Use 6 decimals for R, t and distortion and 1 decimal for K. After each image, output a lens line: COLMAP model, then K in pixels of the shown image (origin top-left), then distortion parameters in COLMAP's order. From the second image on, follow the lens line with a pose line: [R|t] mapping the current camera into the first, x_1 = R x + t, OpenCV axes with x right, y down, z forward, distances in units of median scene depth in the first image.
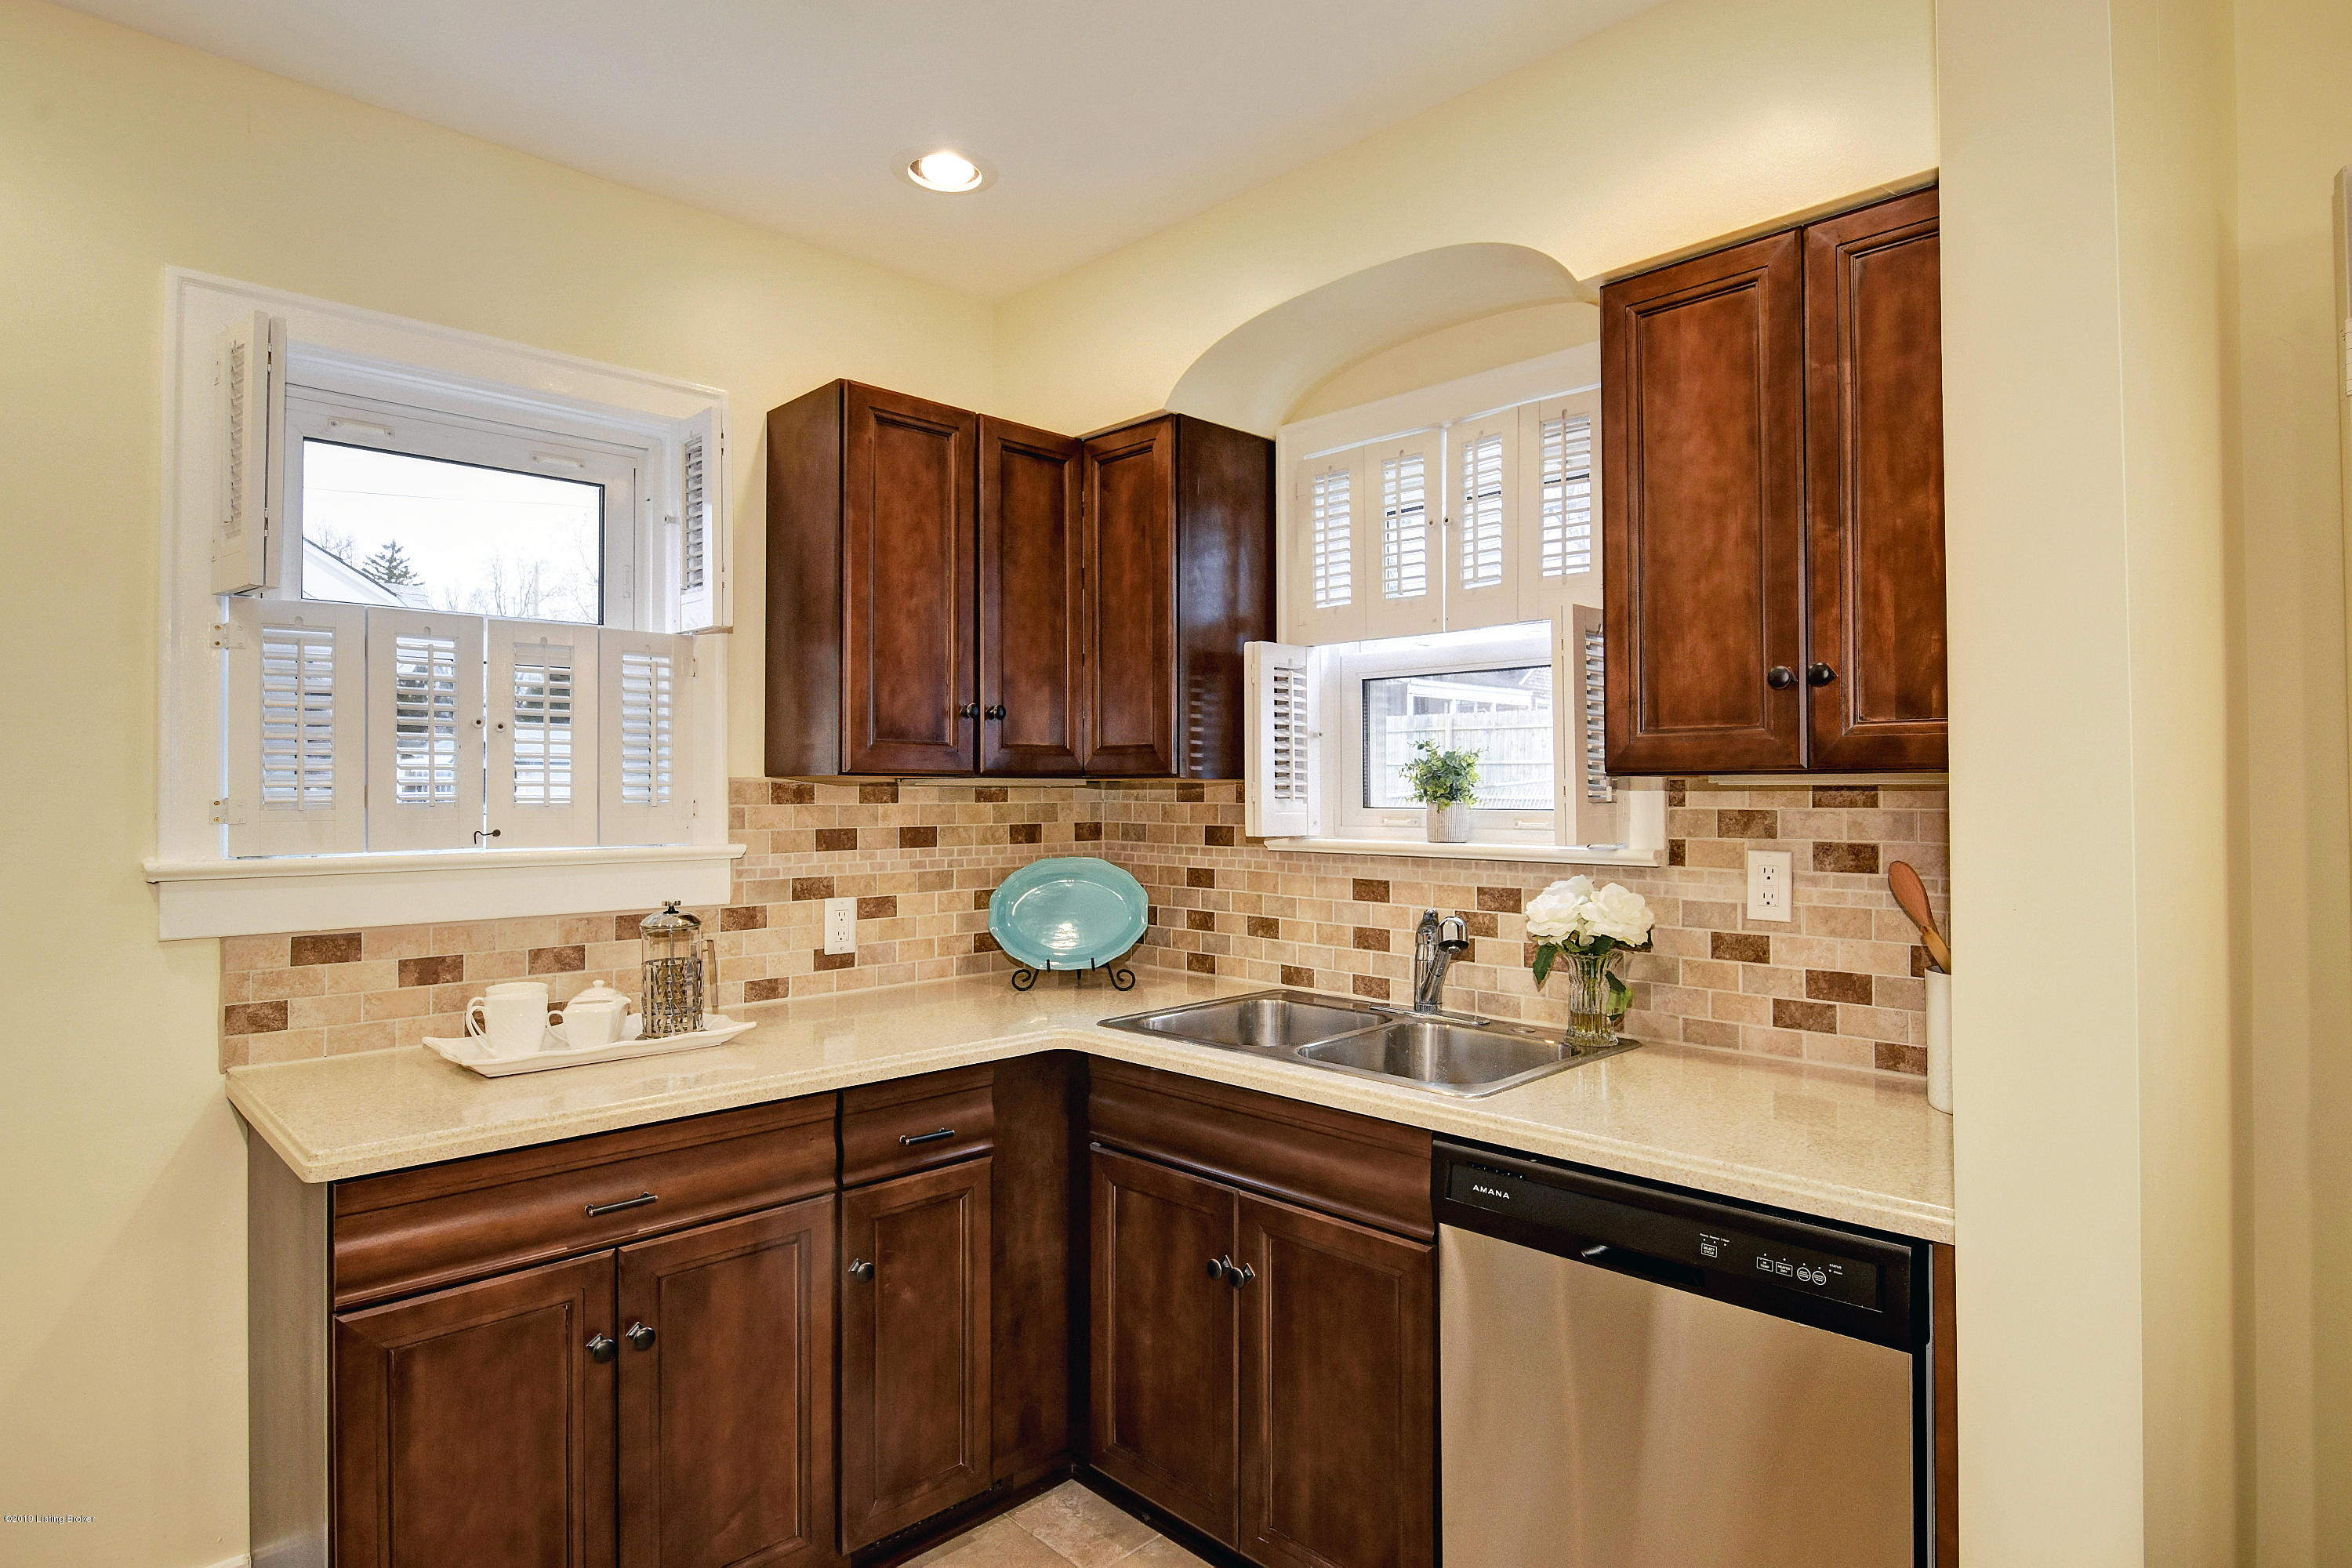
lens RADIAL K [[1232.8, 0, 1187.8], [0, 1232.8, 773.7], [0, 0, 1]] dist [-0.014140, -0.002475]
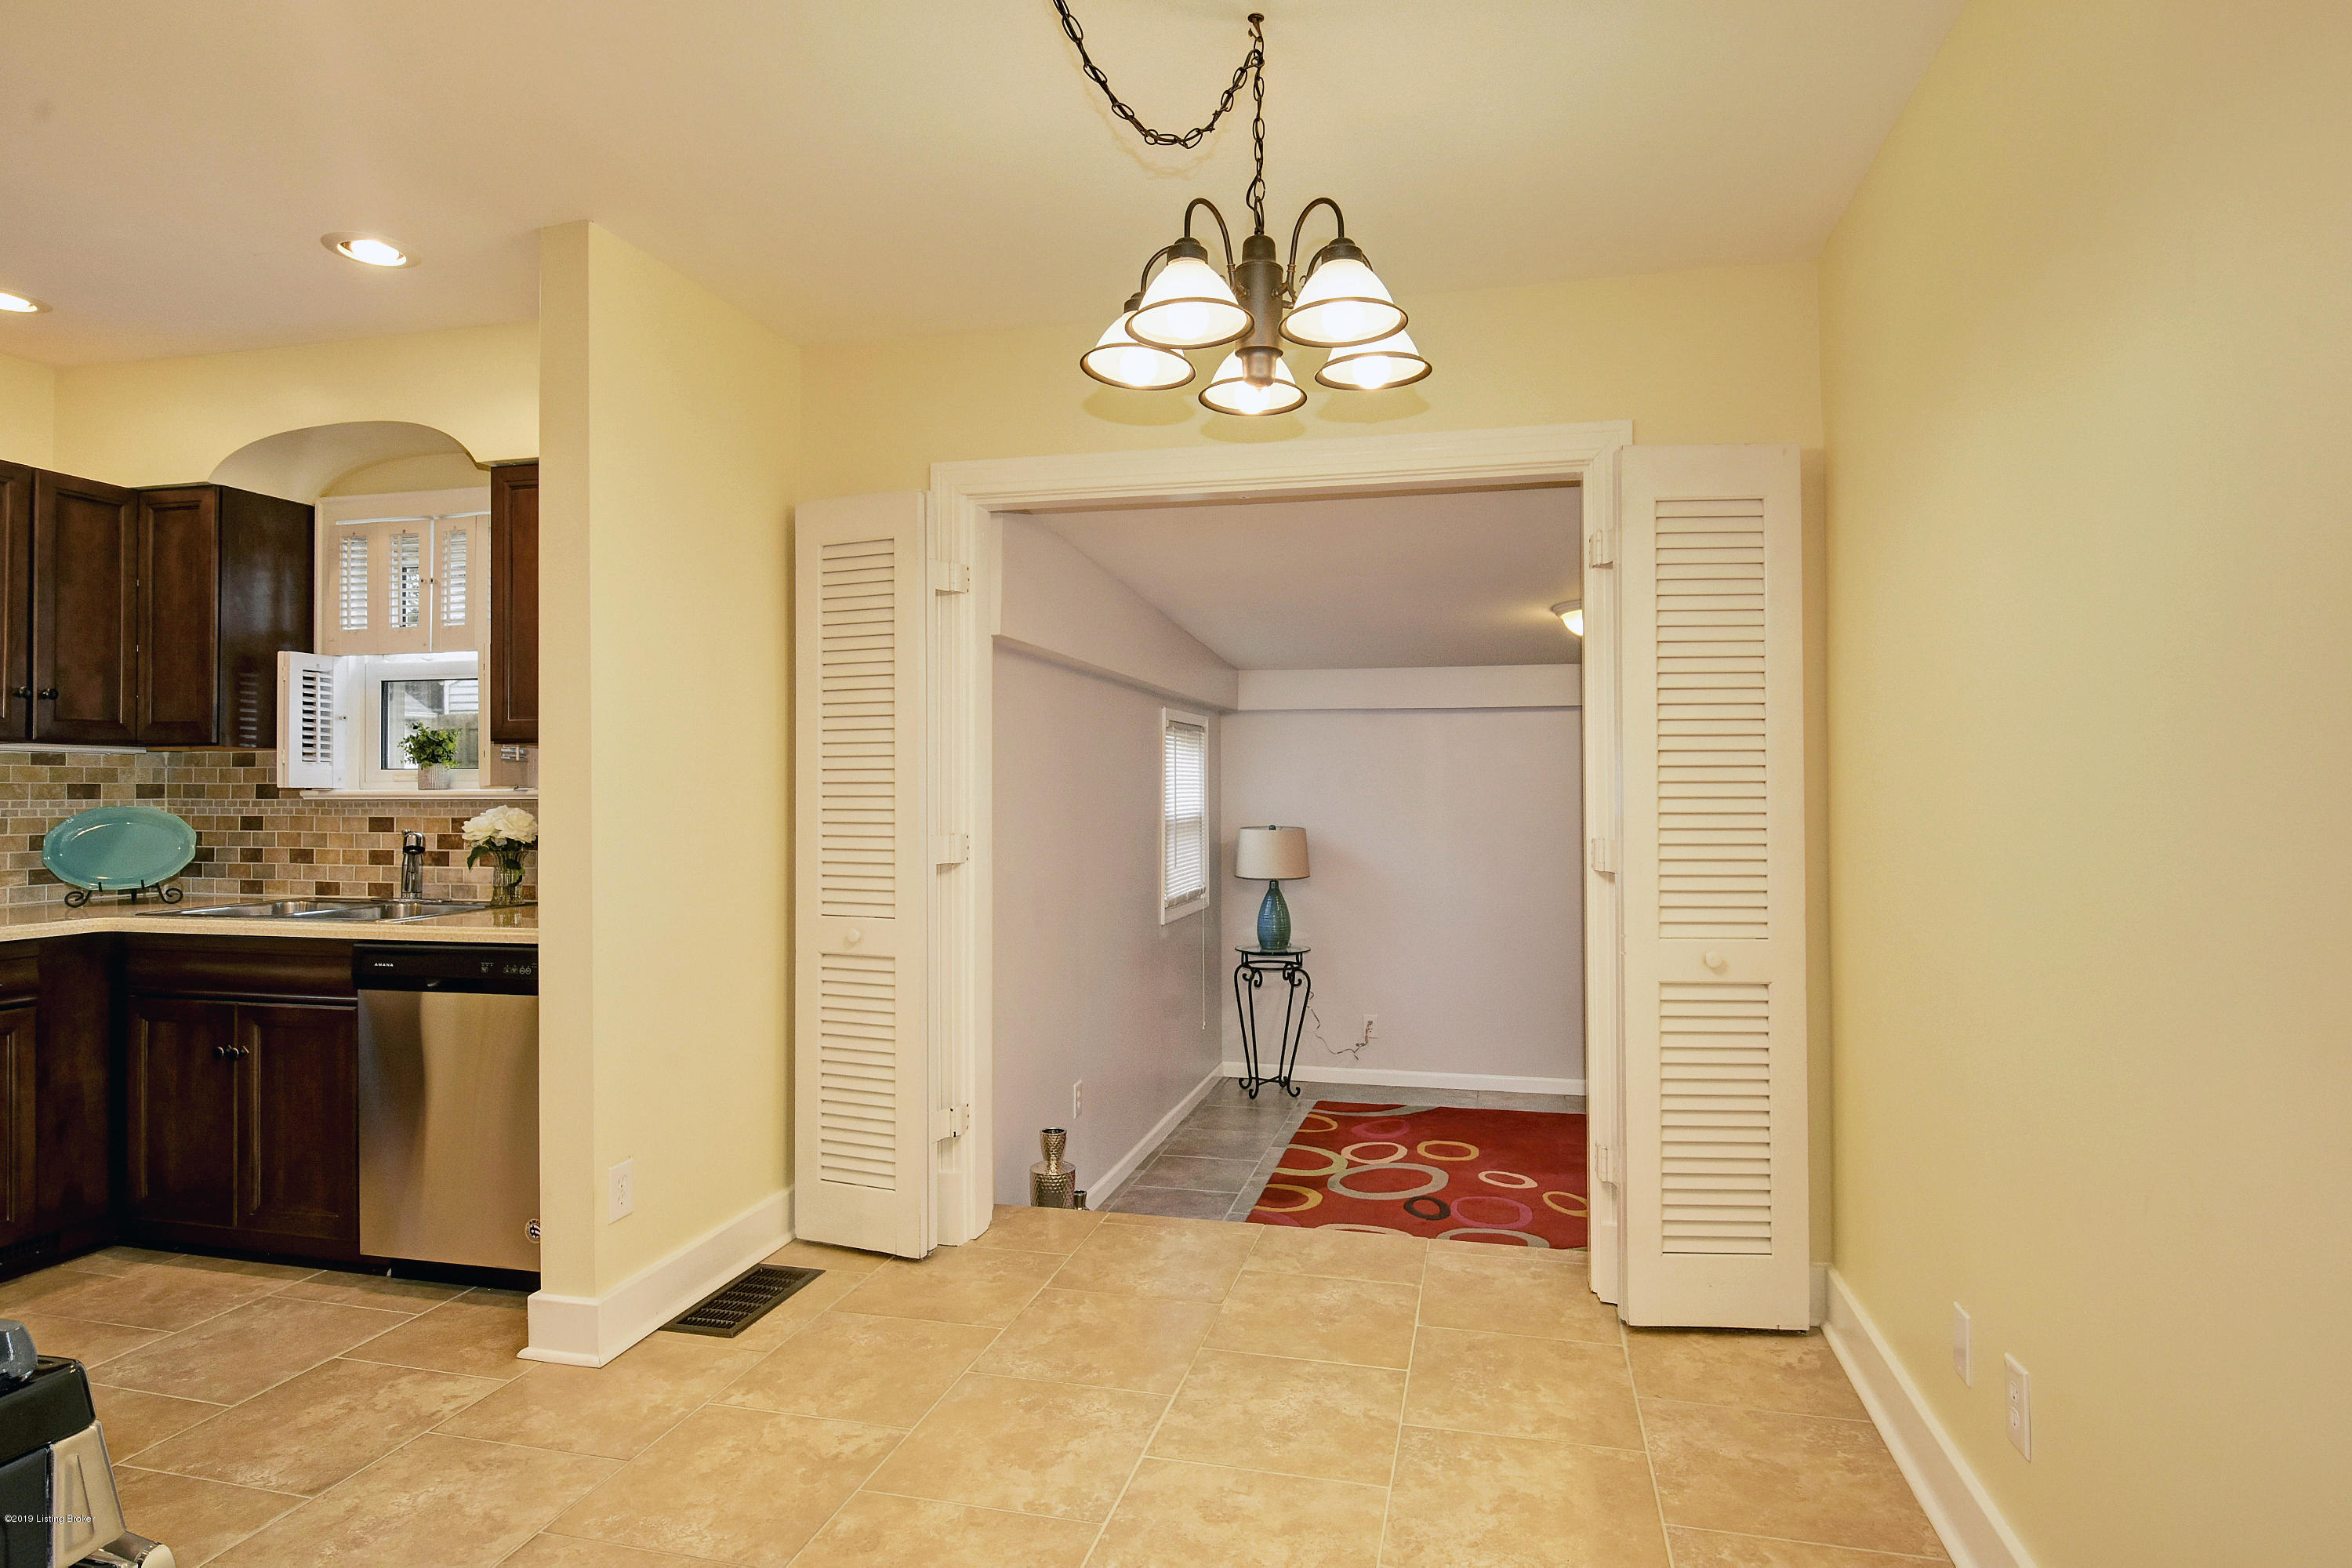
lens RADIAL K [[1232.8, 0, 1175.9], [0, 1232.8, 772.4], [0, 0, 1]] dist [-0.014140, -0.002475]
pose [[0.844682, 0.005983, 0.535234, 0.166926], [-0.004931, 0.999982, -0.003395, 0.032628], [-0.535245, 0.000229, 0.844697, -0.743665]]
